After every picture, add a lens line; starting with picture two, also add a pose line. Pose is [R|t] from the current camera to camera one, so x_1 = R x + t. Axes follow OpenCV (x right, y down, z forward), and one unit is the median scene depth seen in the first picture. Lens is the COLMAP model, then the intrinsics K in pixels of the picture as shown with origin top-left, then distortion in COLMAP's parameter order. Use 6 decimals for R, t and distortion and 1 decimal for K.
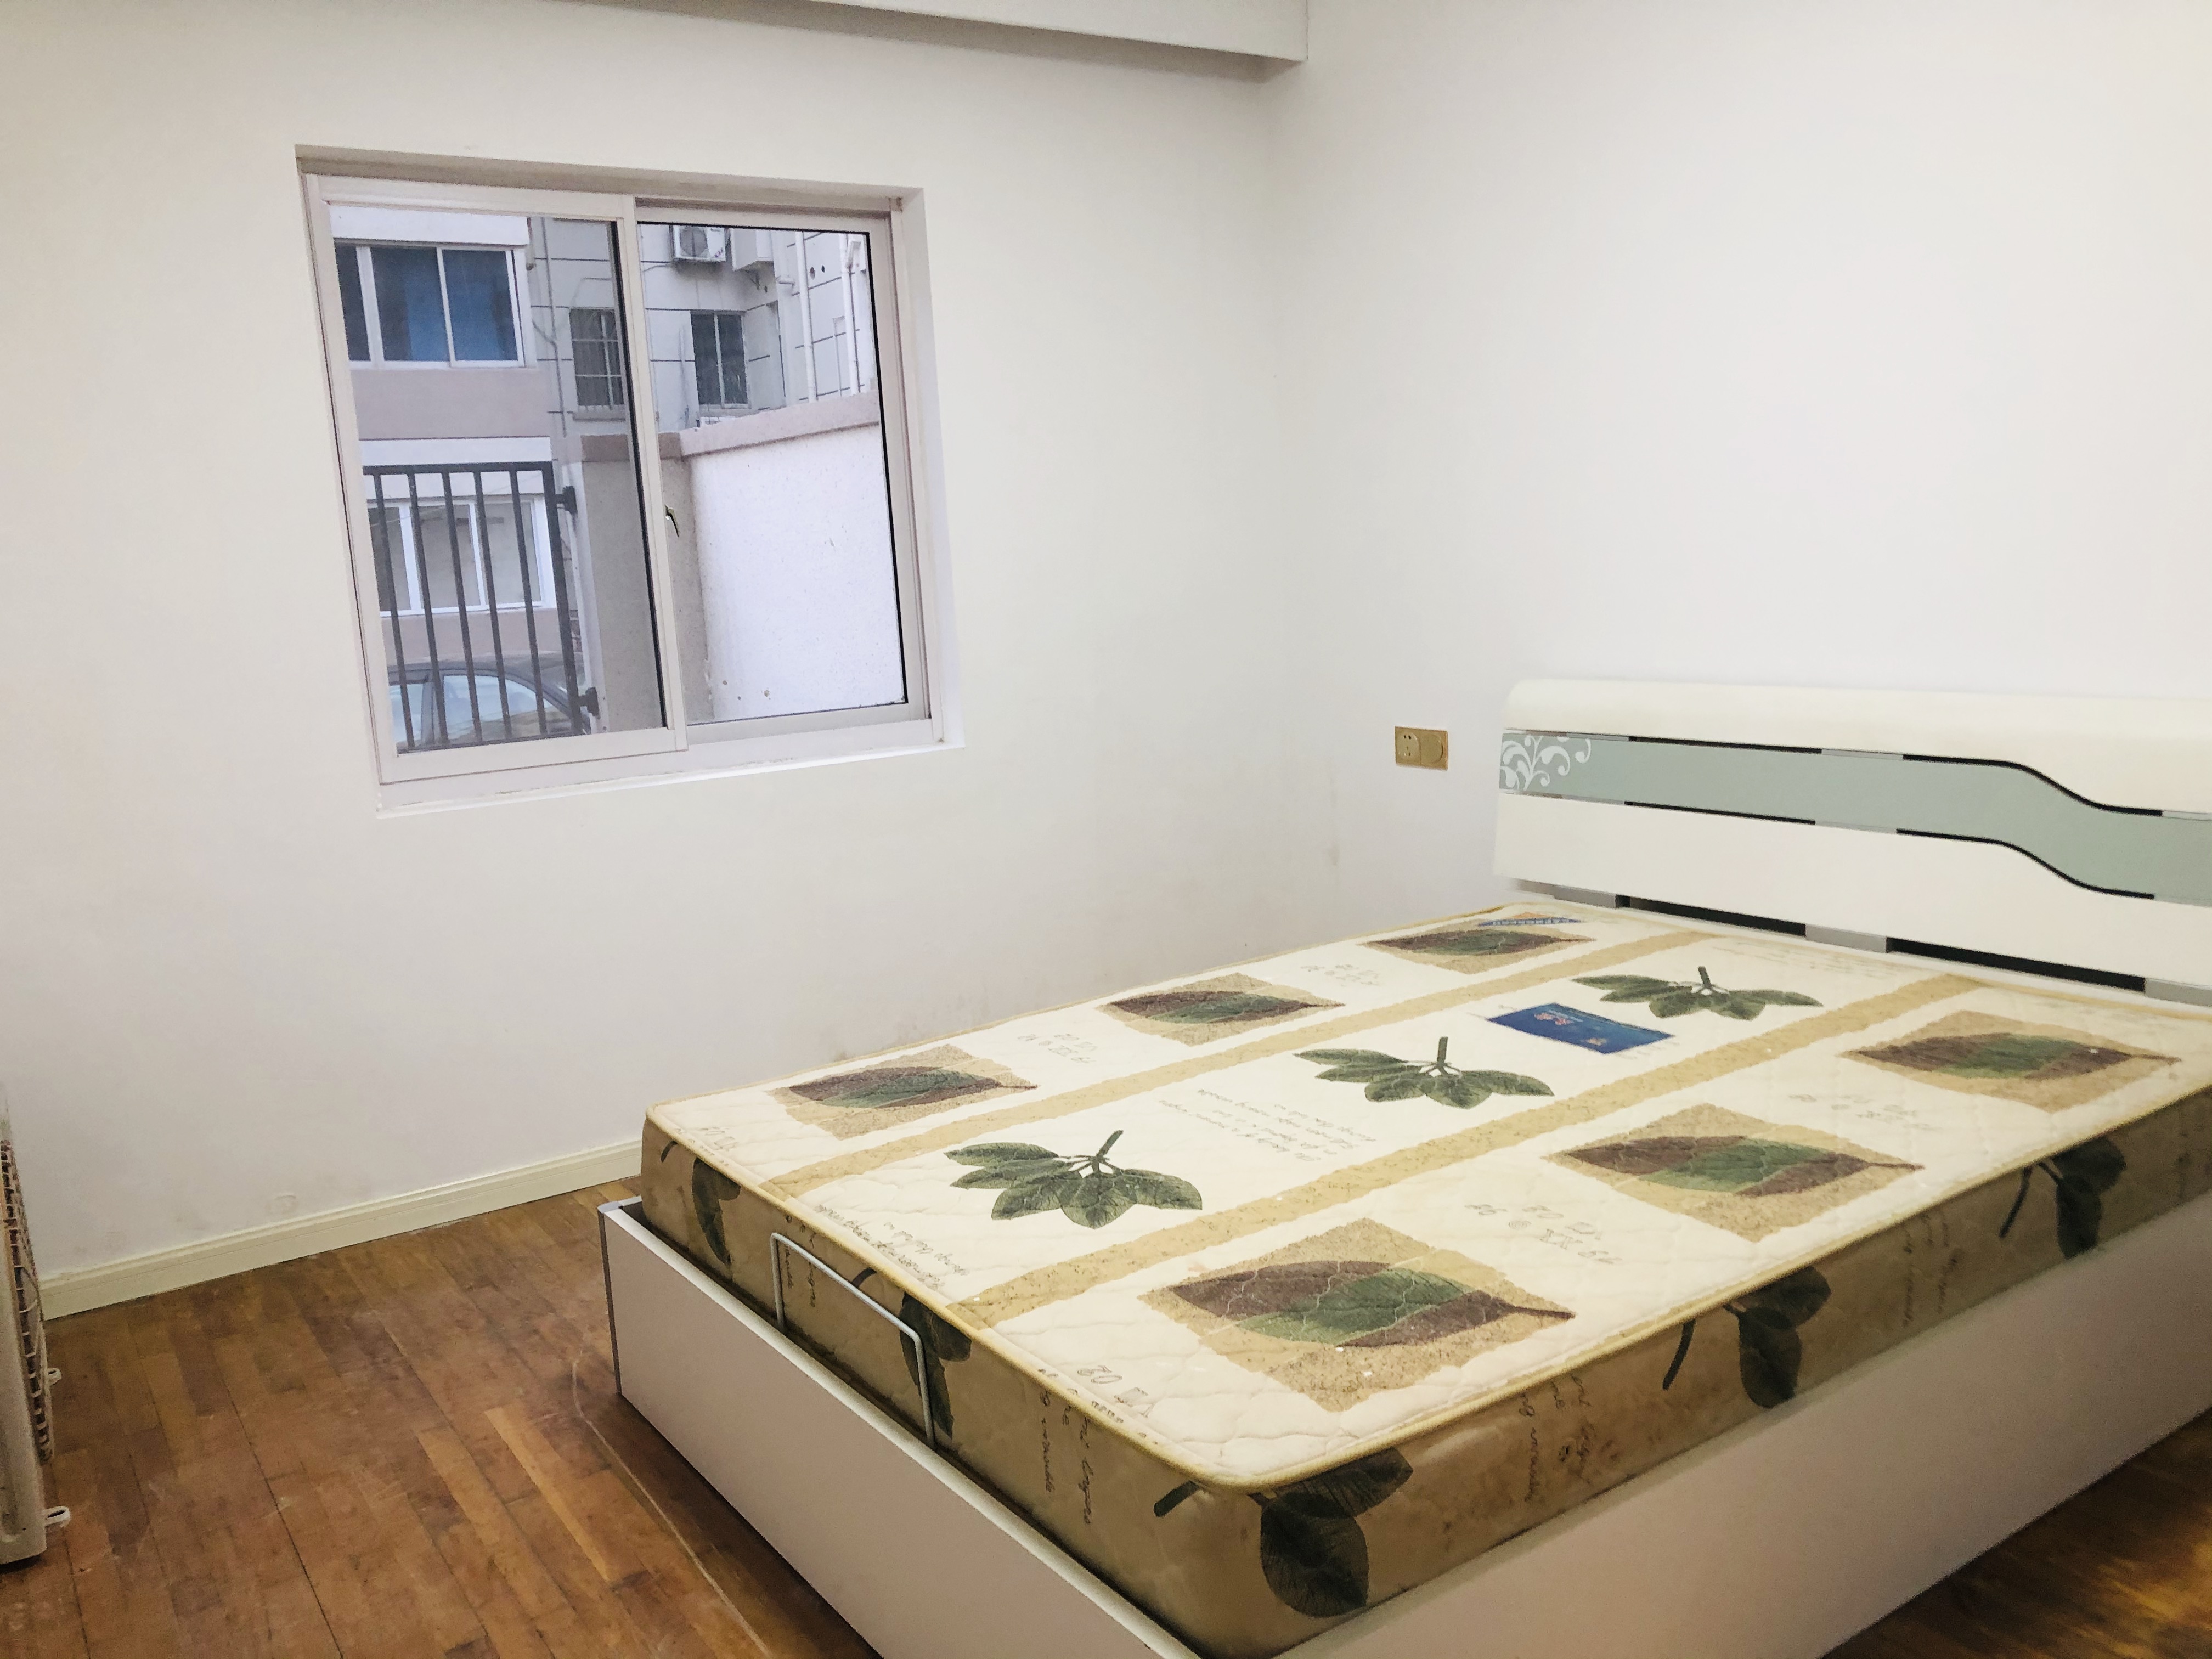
lens RADIAL K [[1814.5, 0, 1106.0], [0, 1814.5, 829.5], [0, 0, 1]] dist [0.039633, -0.056904]
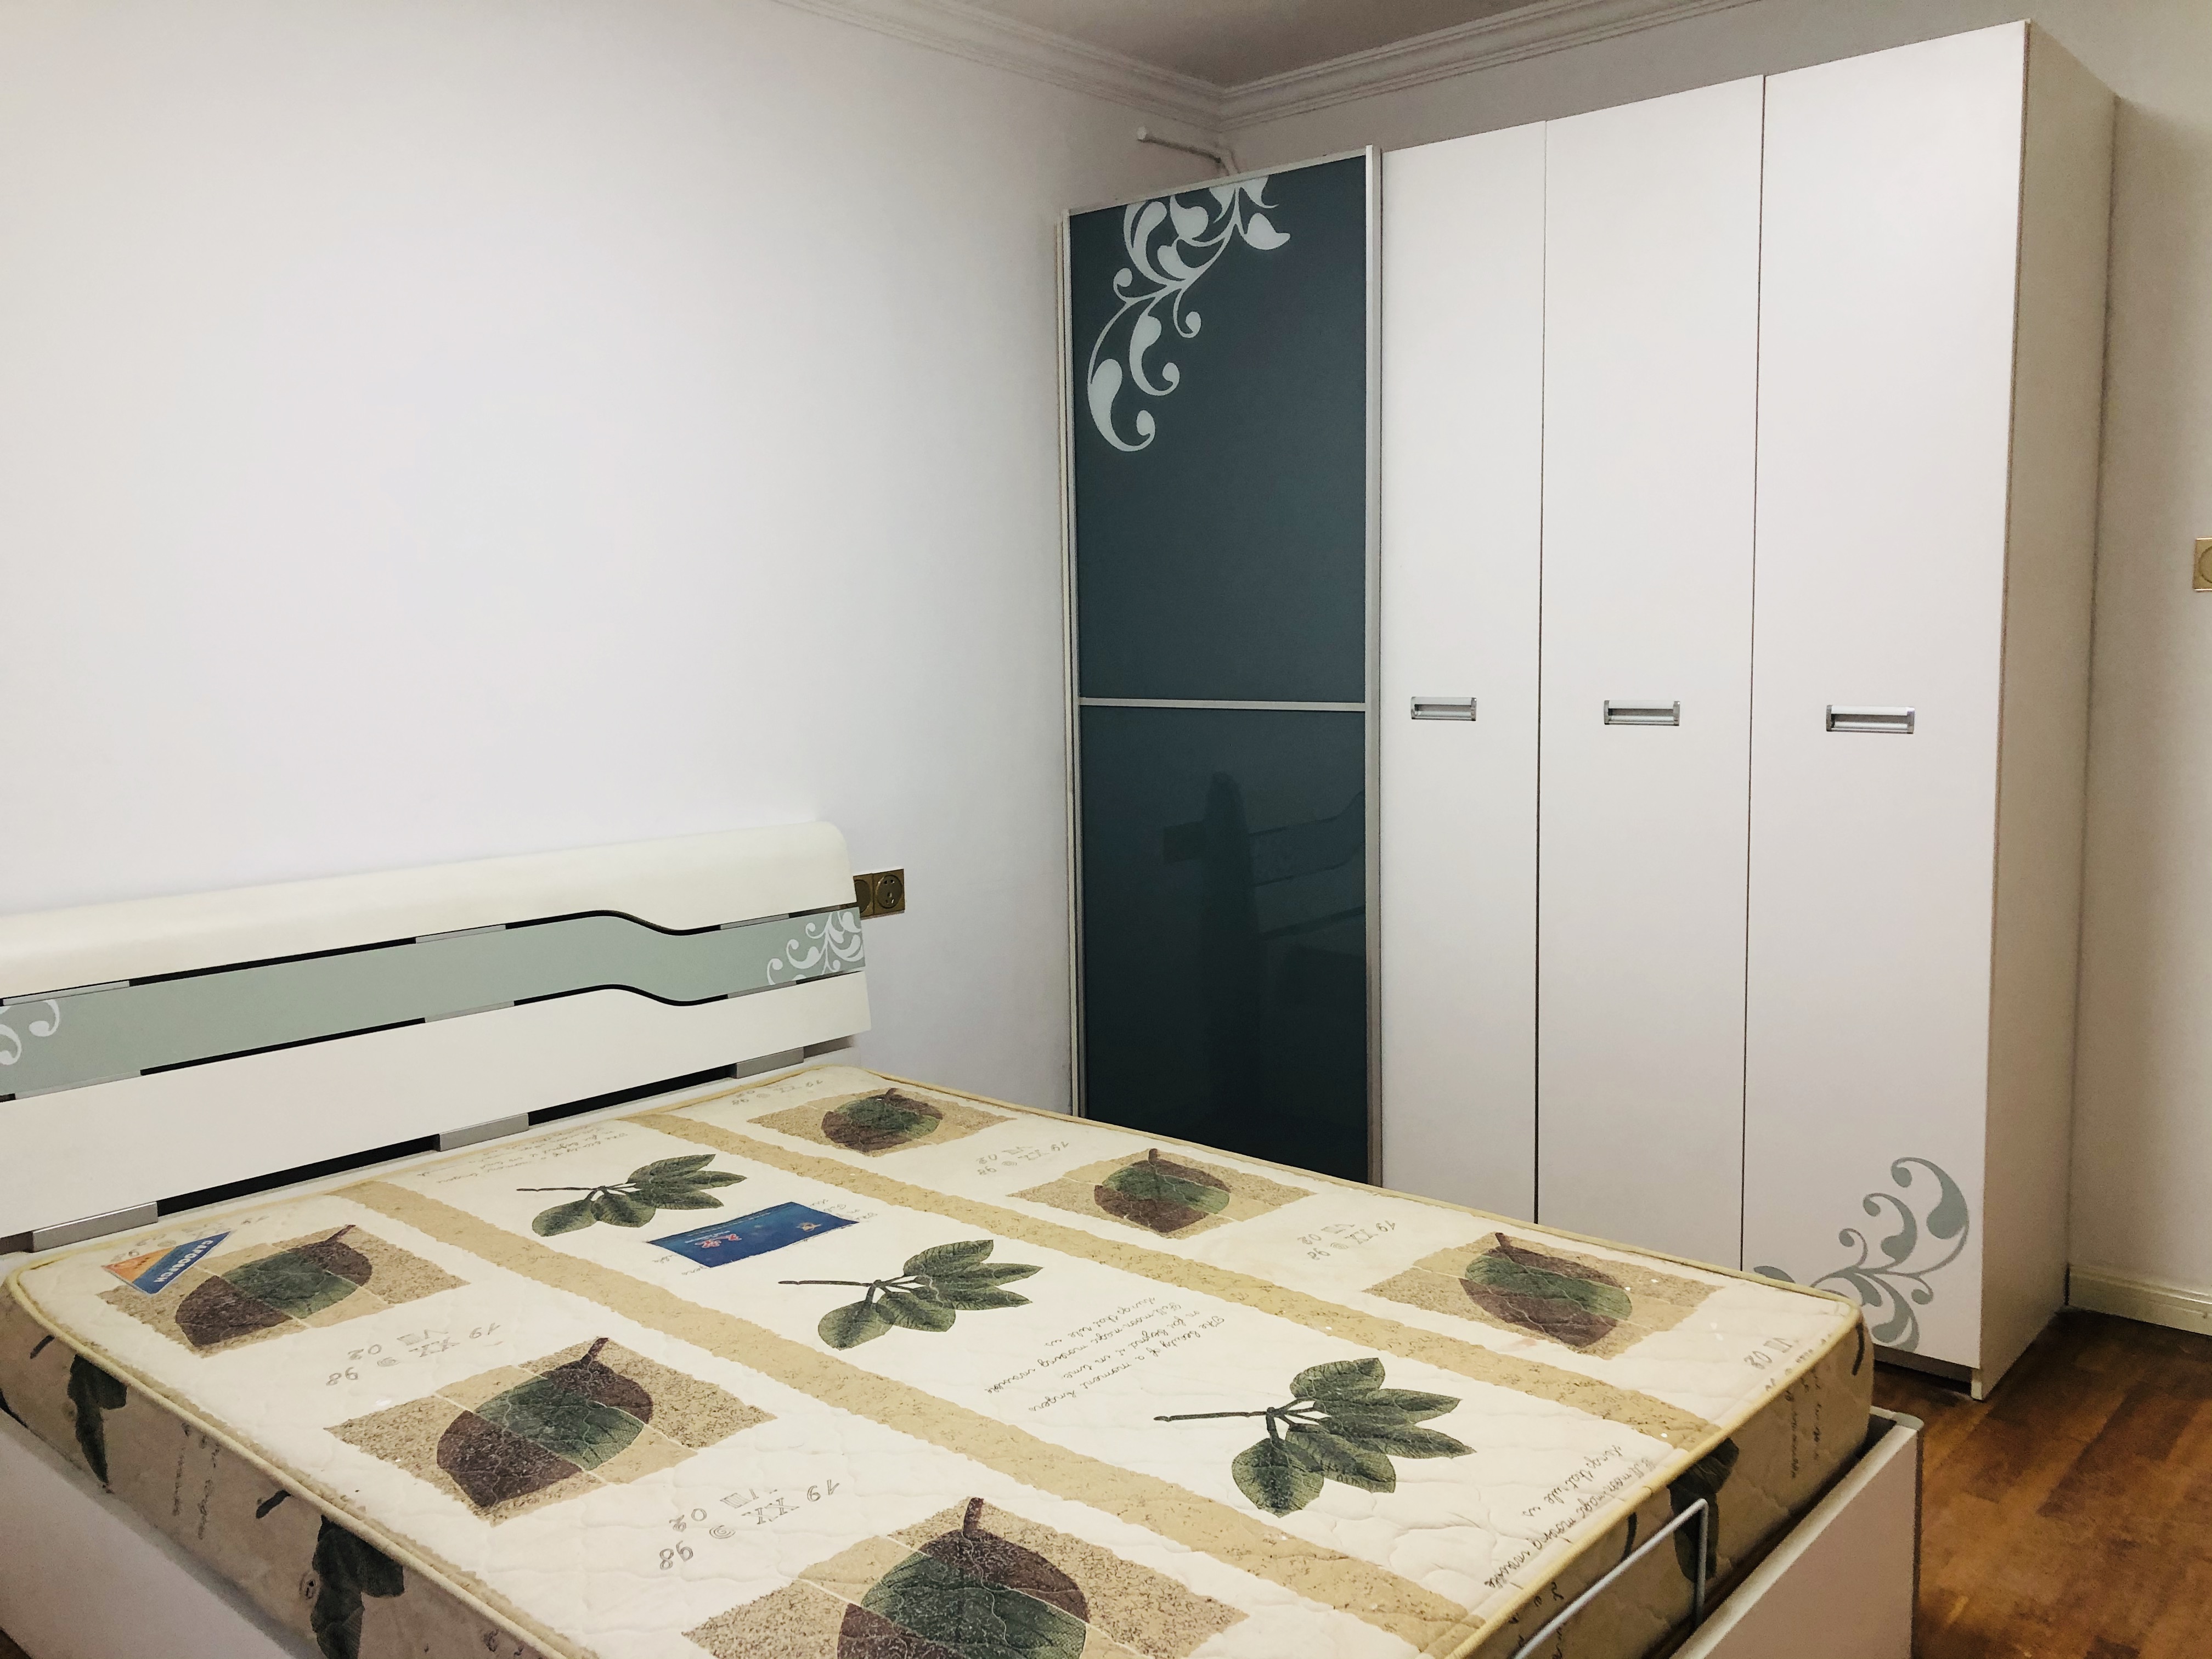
lens RADIAL K [[1790.6, 0, 1106.0], [0, 1790.6, 829.5], [0, 0, 1]] dist [0.052762, -0.080873]
pose [[-0.239126, -0.053864, 0.969493, -0.692291], [0.182780, 0.978114, 0.099426, -0.155734], [-0.953630, 0.200979, -0.224047, 1.093368]]
